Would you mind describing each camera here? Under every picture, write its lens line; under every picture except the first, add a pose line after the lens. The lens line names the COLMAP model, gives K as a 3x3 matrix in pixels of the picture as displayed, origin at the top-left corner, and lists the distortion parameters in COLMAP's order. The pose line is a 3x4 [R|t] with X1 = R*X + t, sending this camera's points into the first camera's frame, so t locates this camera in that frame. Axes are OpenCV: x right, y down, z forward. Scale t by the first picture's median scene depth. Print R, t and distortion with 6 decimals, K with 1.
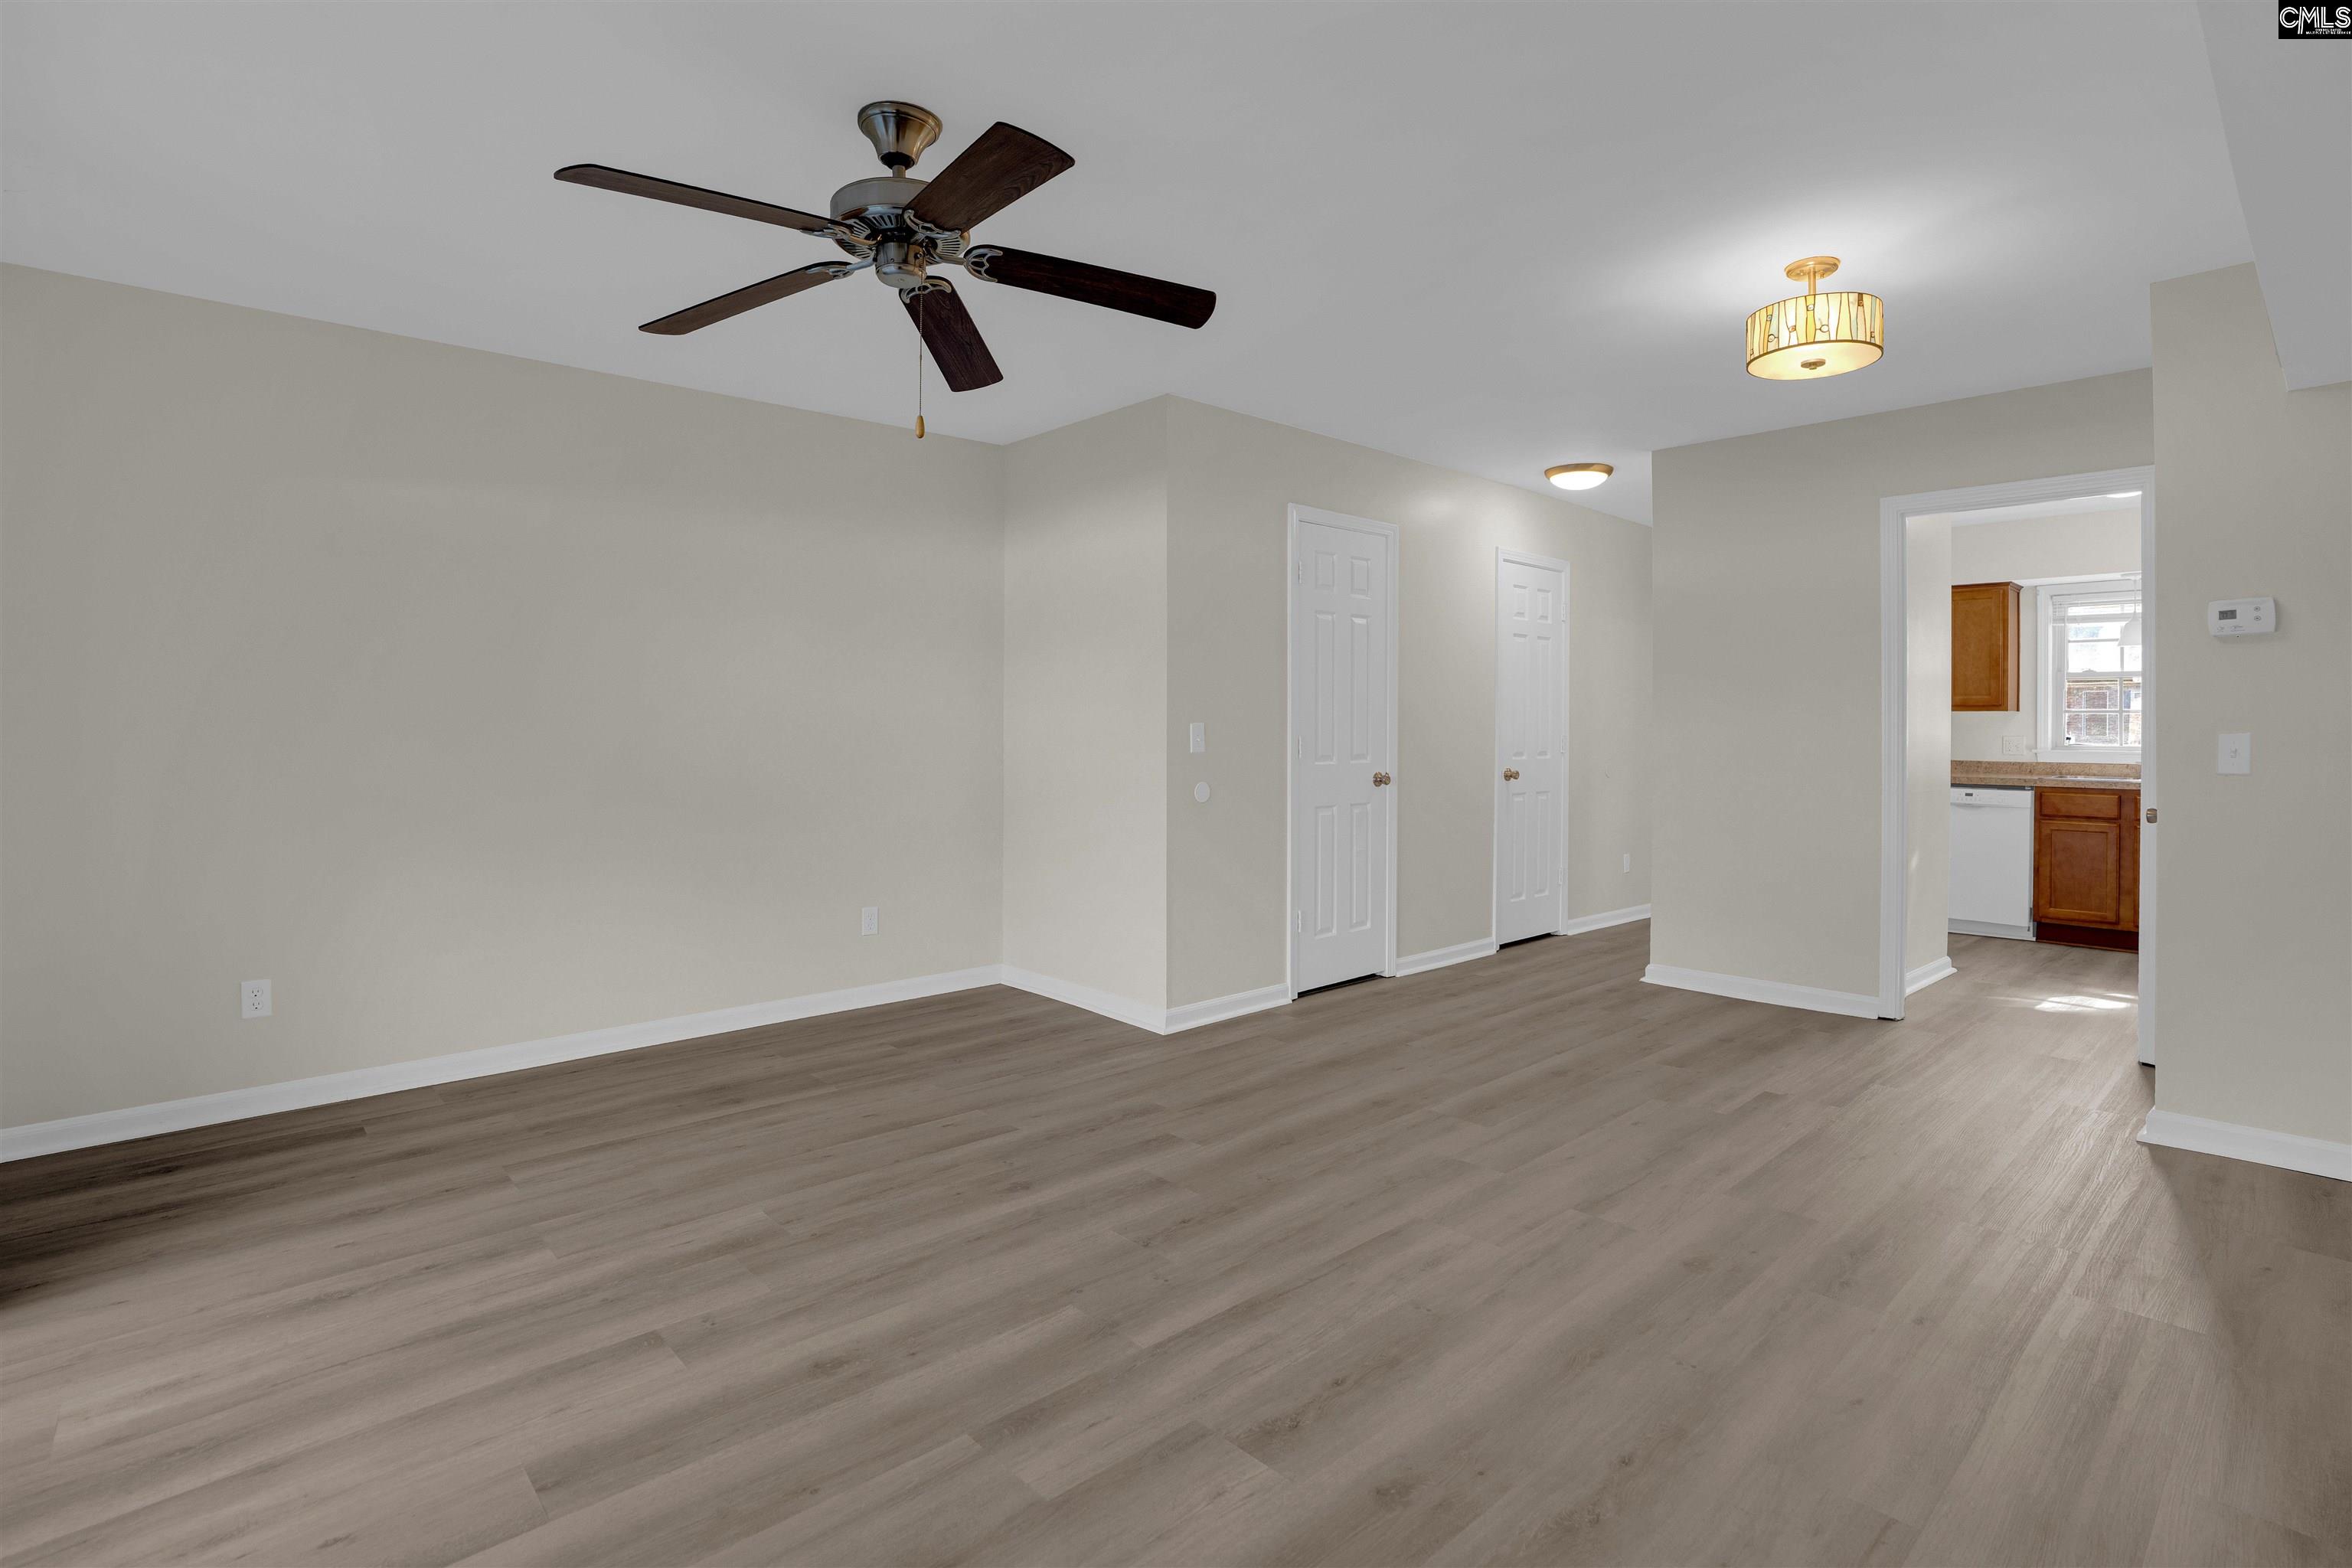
lens RADIAL K [[1131.7, 0, 1188.9], [0, 1131.7, 735.6], [0, 0, 1]] dist [-0.064446, 0.026683]
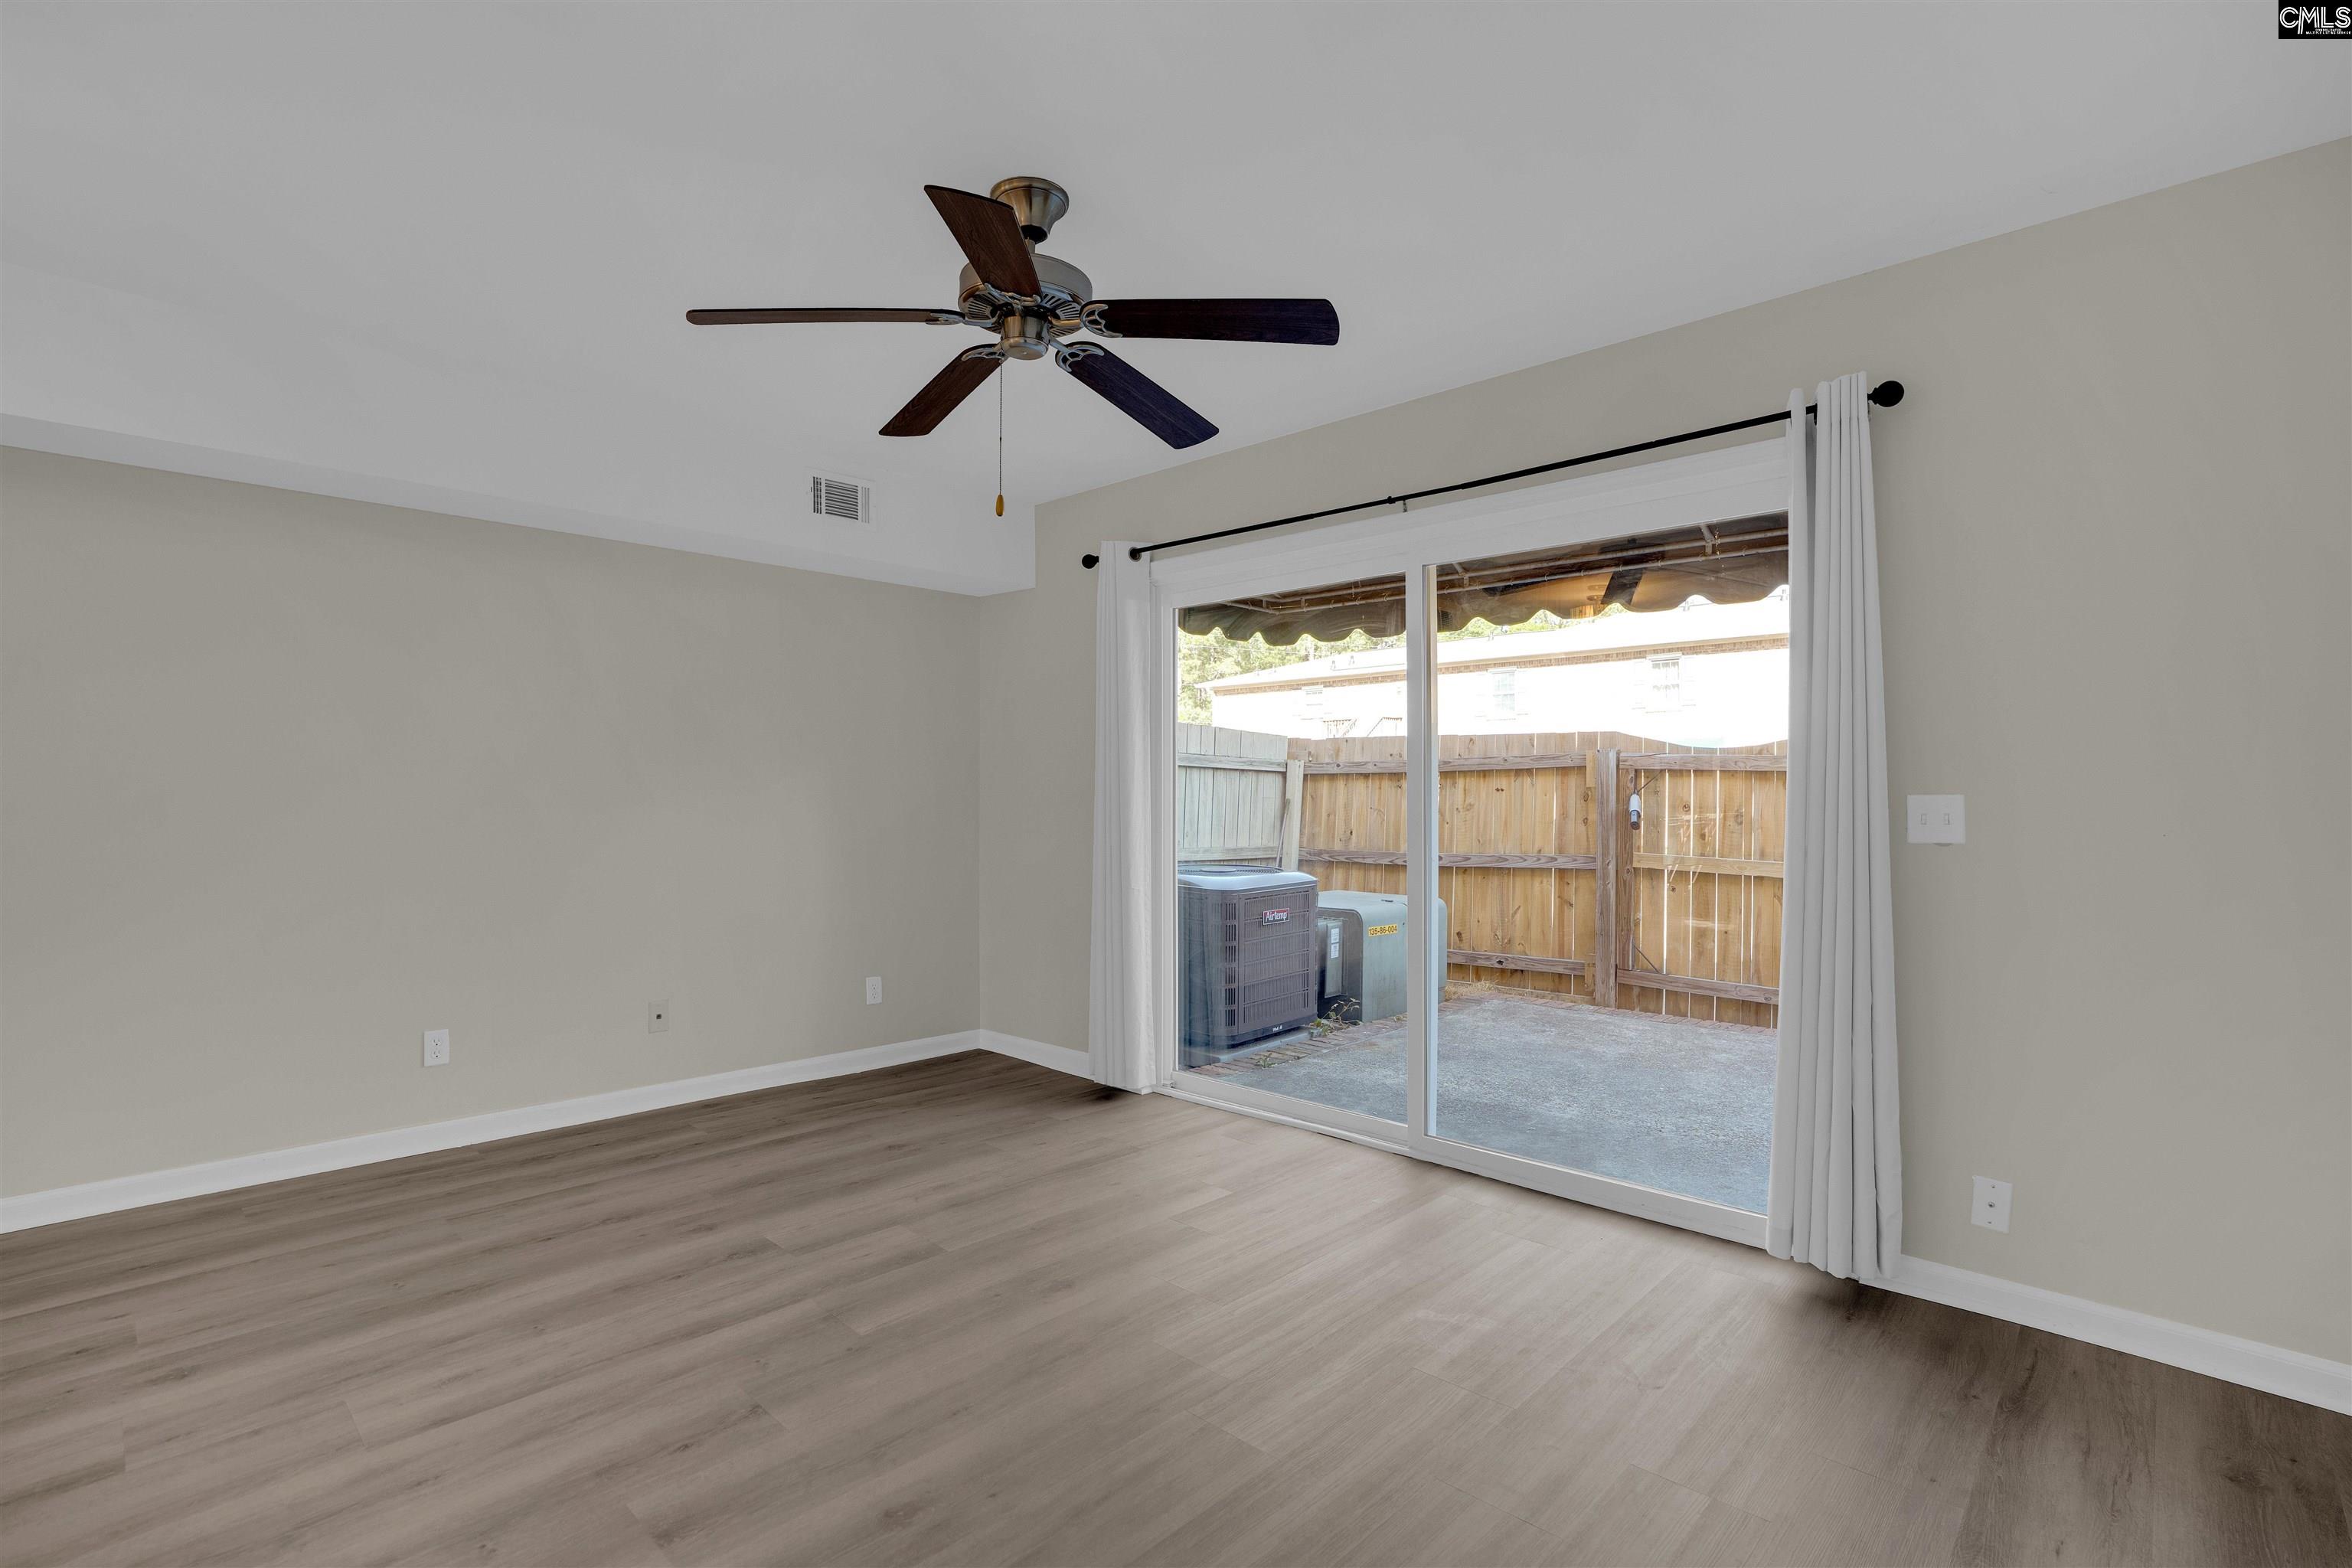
lens RADIAL K [[1094.0, 0, 1171.5], [0, 1094.0, 790.4], [0, 0, 1]] dist [-0.066638, 0.030105]
pose [[-0.998119, -0.001440, -0.061294, -0.301755], [-0.001568, 0.999997, 0.002031, -0.014340], [0.061291, 0.002123, -0.998118, 1.817341]]
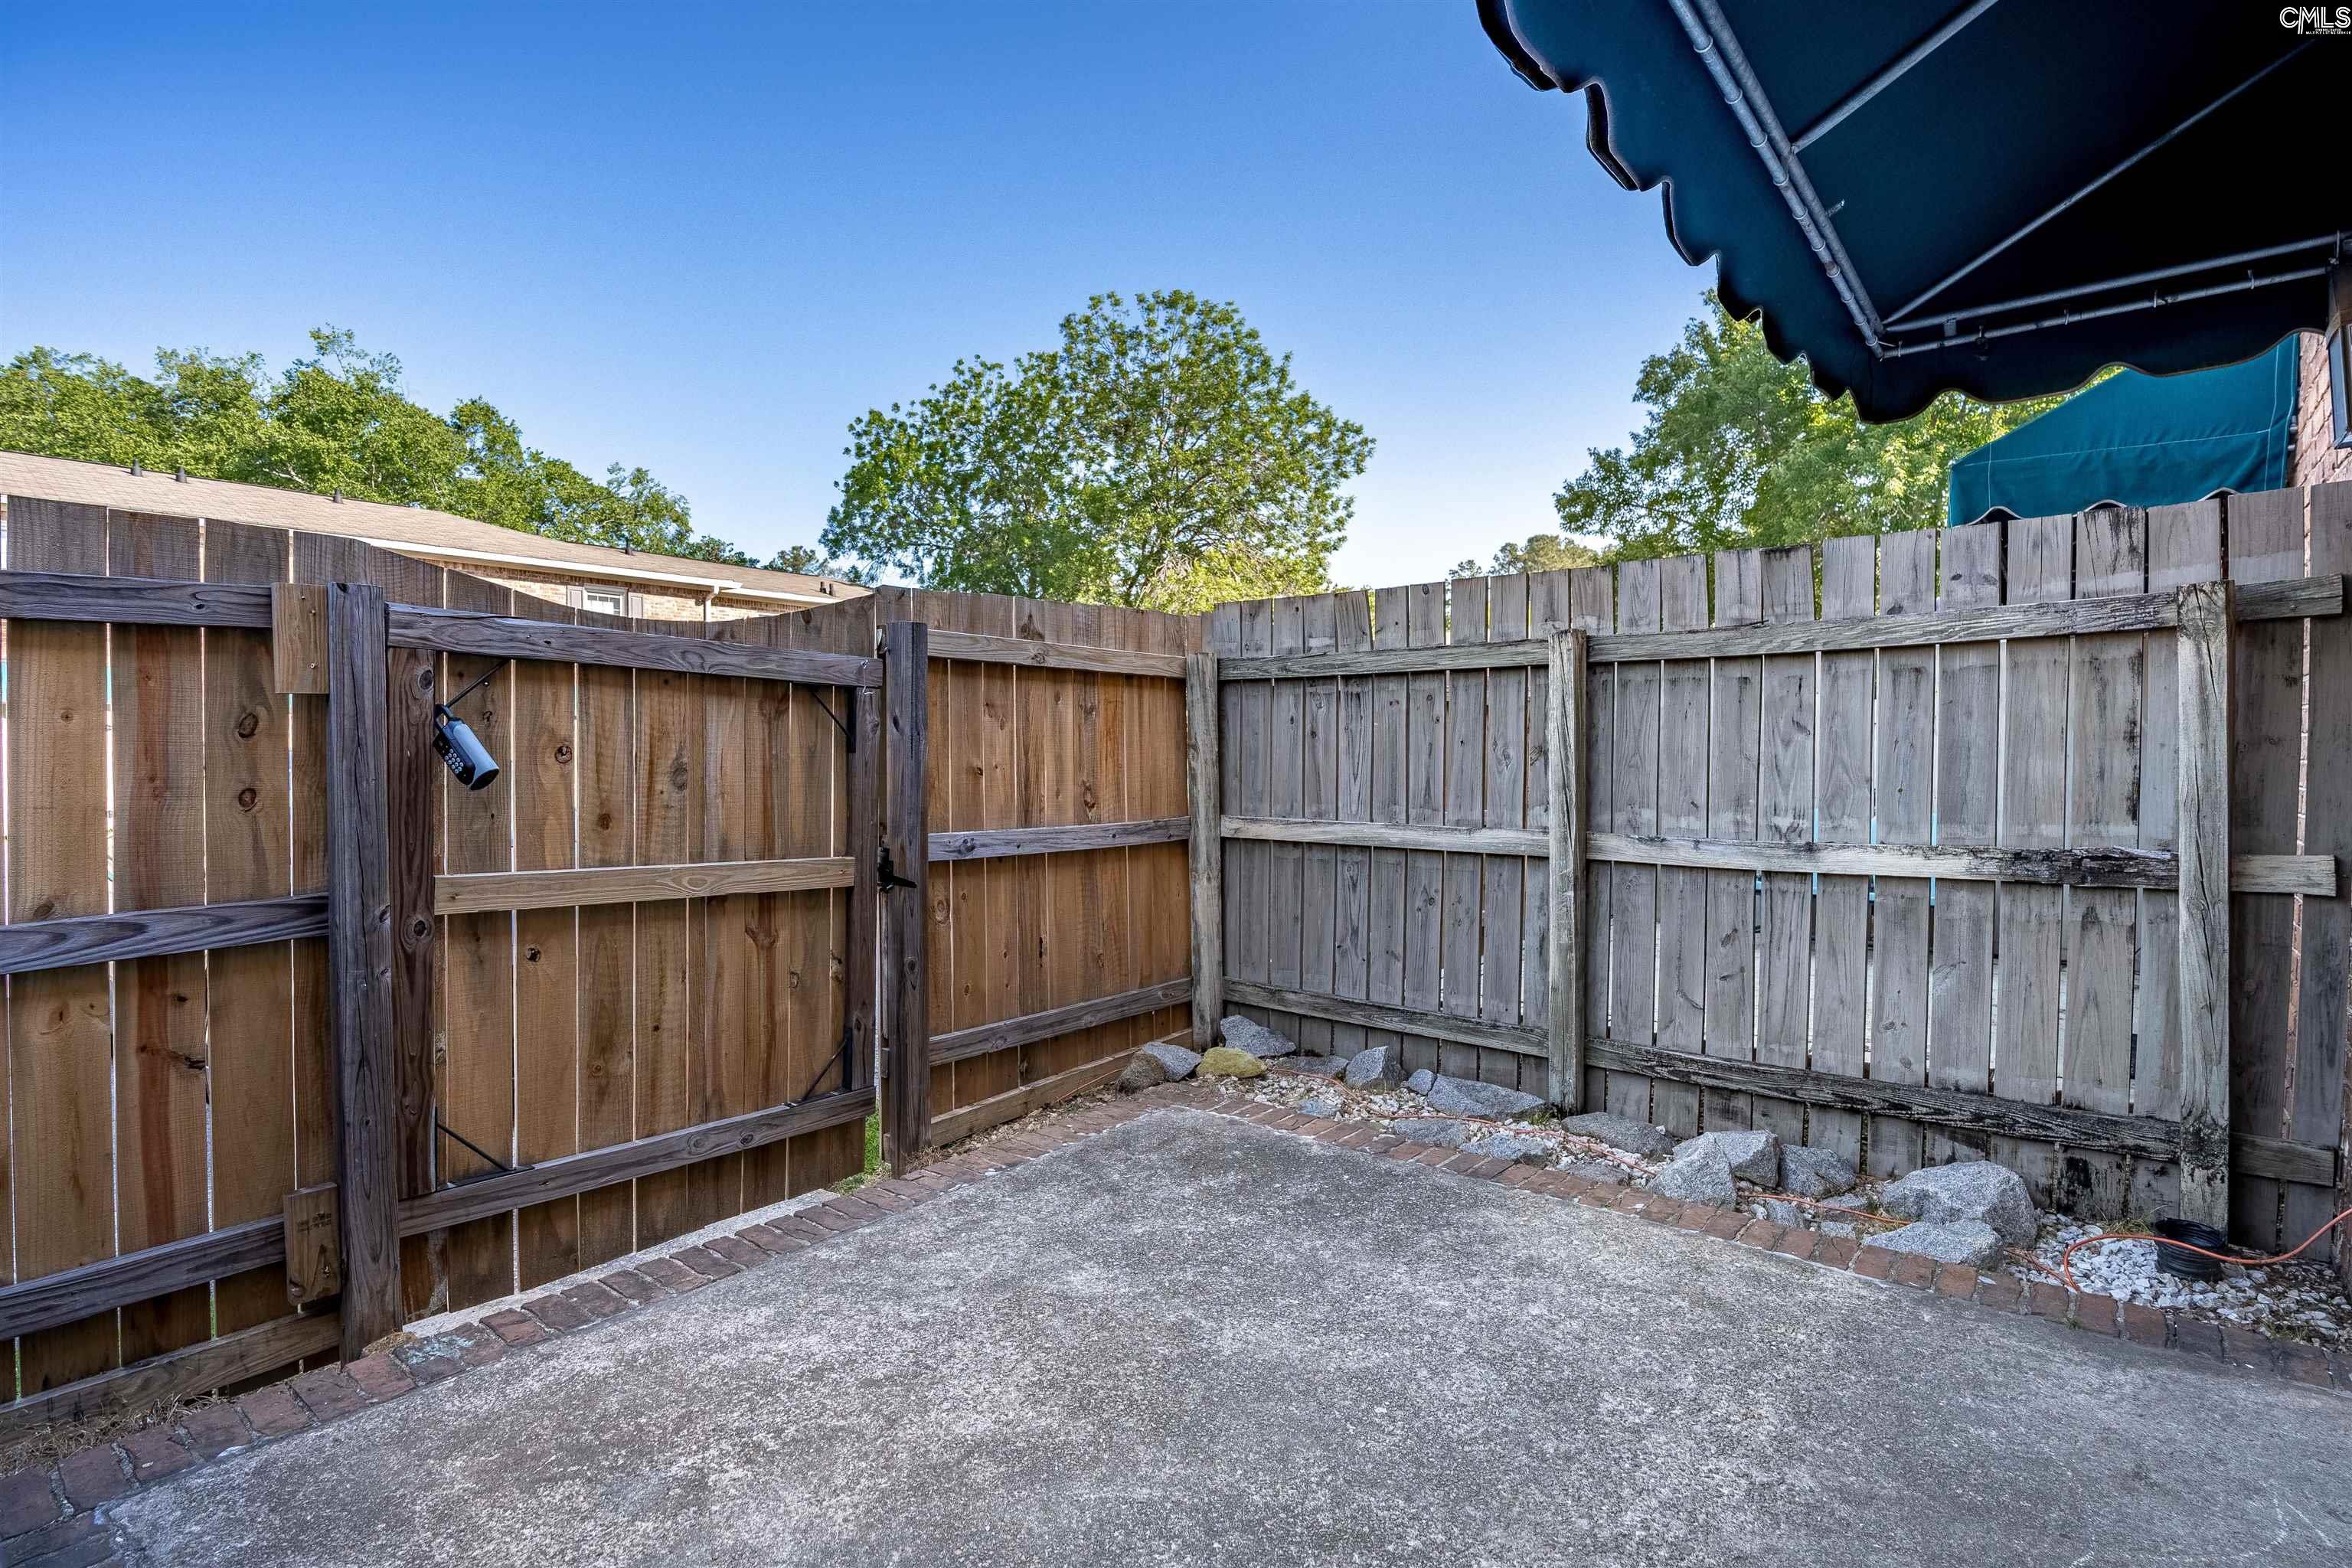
lens RADIAL K [[1127.9, 0, 1164.3], [0, 1127.9, 786.3], [0, 0, 1]] dist [-0.028153, 0.001842]
pose [[0.141347, 0.019855, -0.989761, -0.499676], [0.003375, 0.999783, 0.020538, 0.039698], [0.989954, -0.006244, 0.141249, -0.196424]]
